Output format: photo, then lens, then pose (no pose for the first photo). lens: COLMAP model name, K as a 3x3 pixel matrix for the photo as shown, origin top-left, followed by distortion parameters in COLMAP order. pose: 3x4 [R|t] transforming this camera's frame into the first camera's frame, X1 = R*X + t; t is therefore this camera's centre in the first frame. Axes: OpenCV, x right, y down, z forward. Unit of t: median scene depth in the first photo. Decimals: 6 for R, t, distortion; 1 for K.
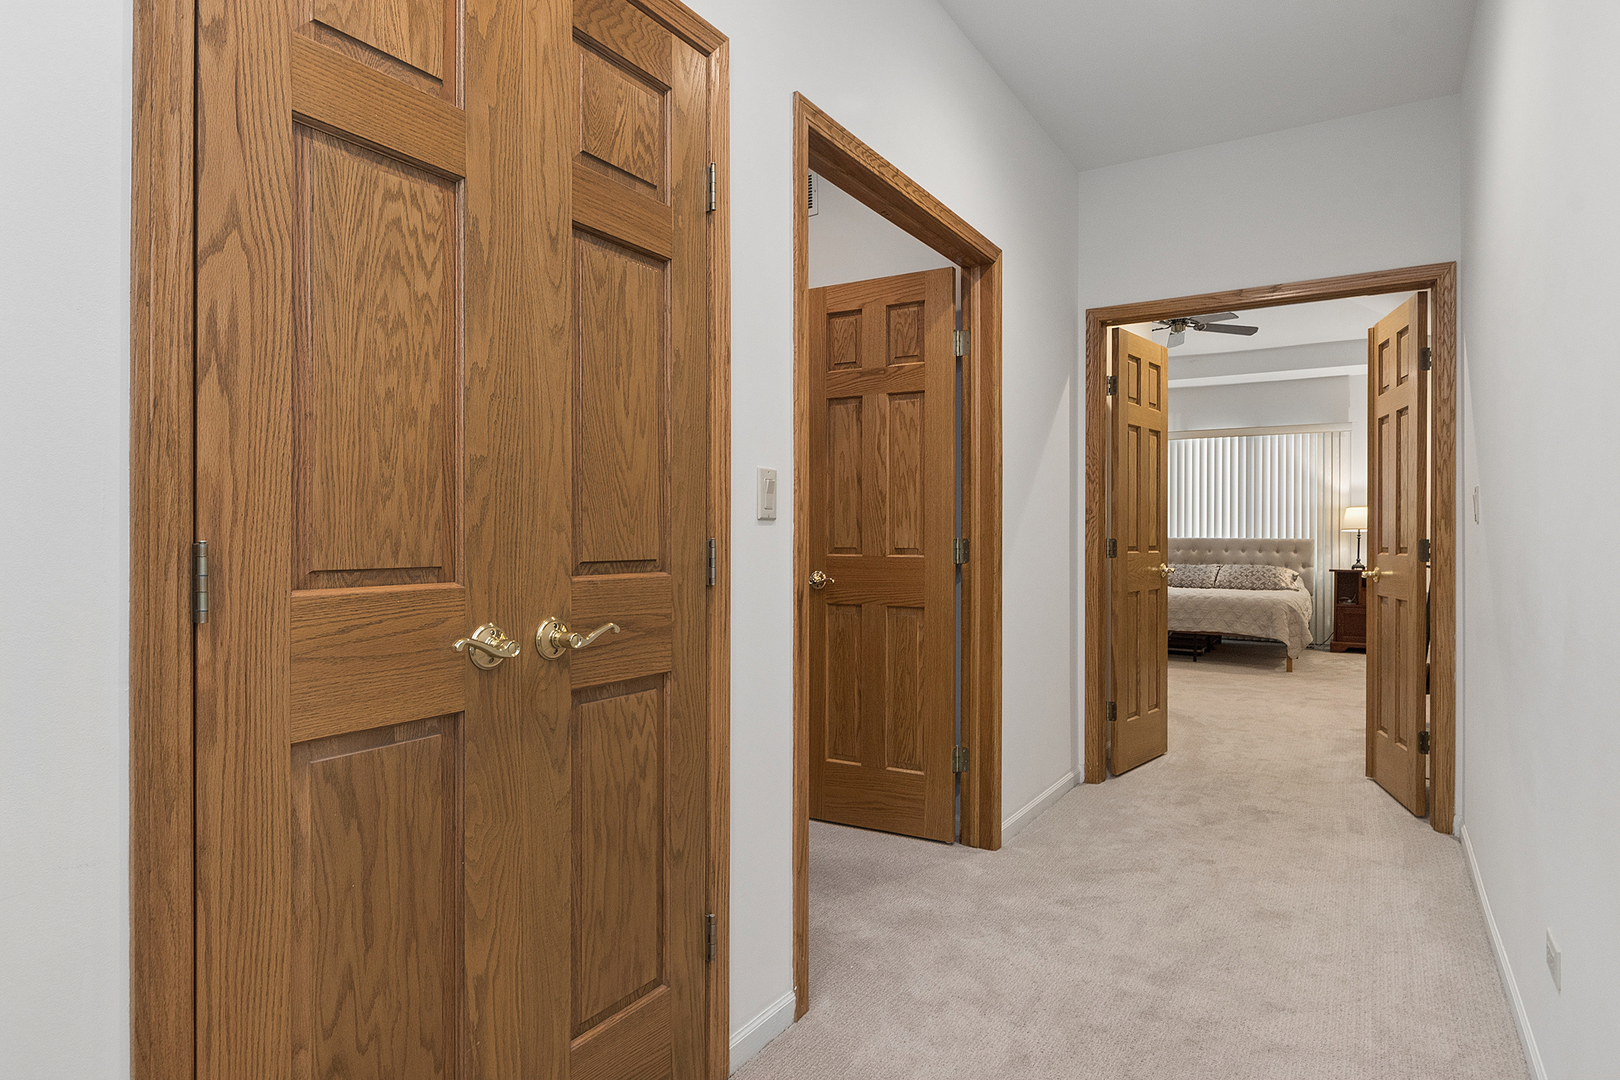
lens RADIAL K [[918.2, 0, 812.2], [0, 918.2, 541.0], [0, 0, 1]] dist [-0.000514, -0.000226]
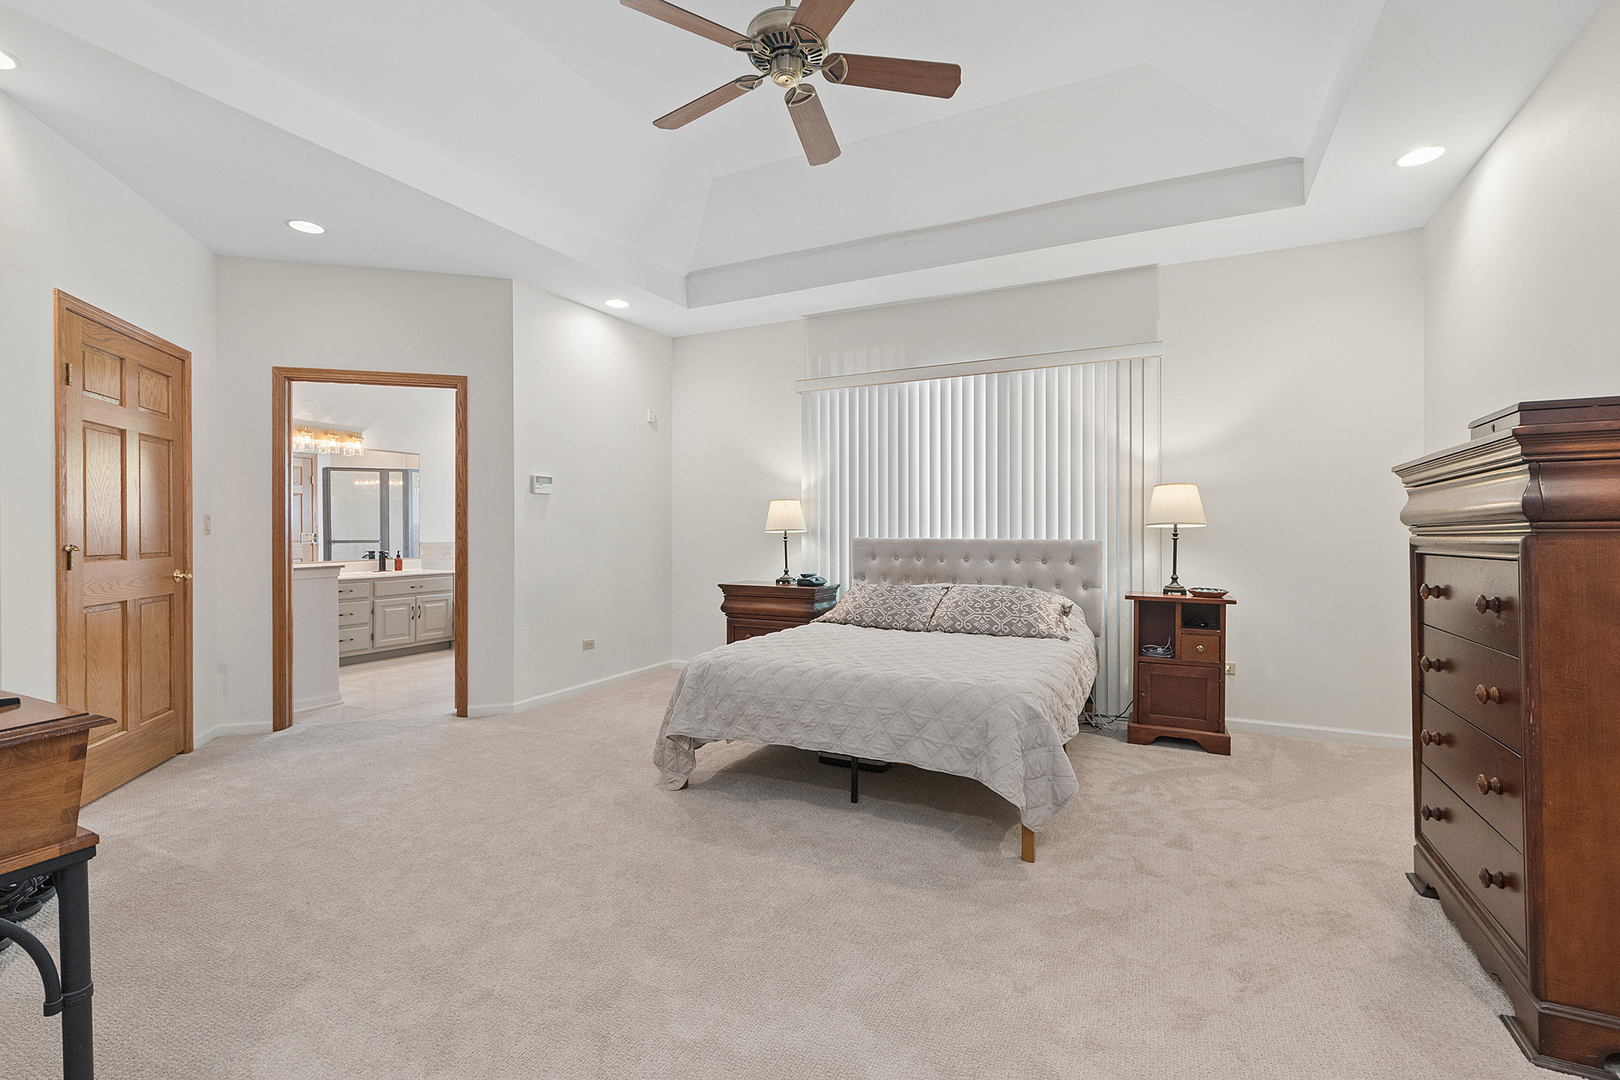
lens RADIAL K [[729.3, 0, 804.9], [0, 729.3, 539.0], [0, 0, 1]] dist [-0.001106, -0.000445]
pose [[0.996804, -0.008156, 0.079471, 0.318390], [0.007546, 0.999940, 0.007977, -0.008214], [-0.079531, -0.007352, 0.996805, 0.546680]]
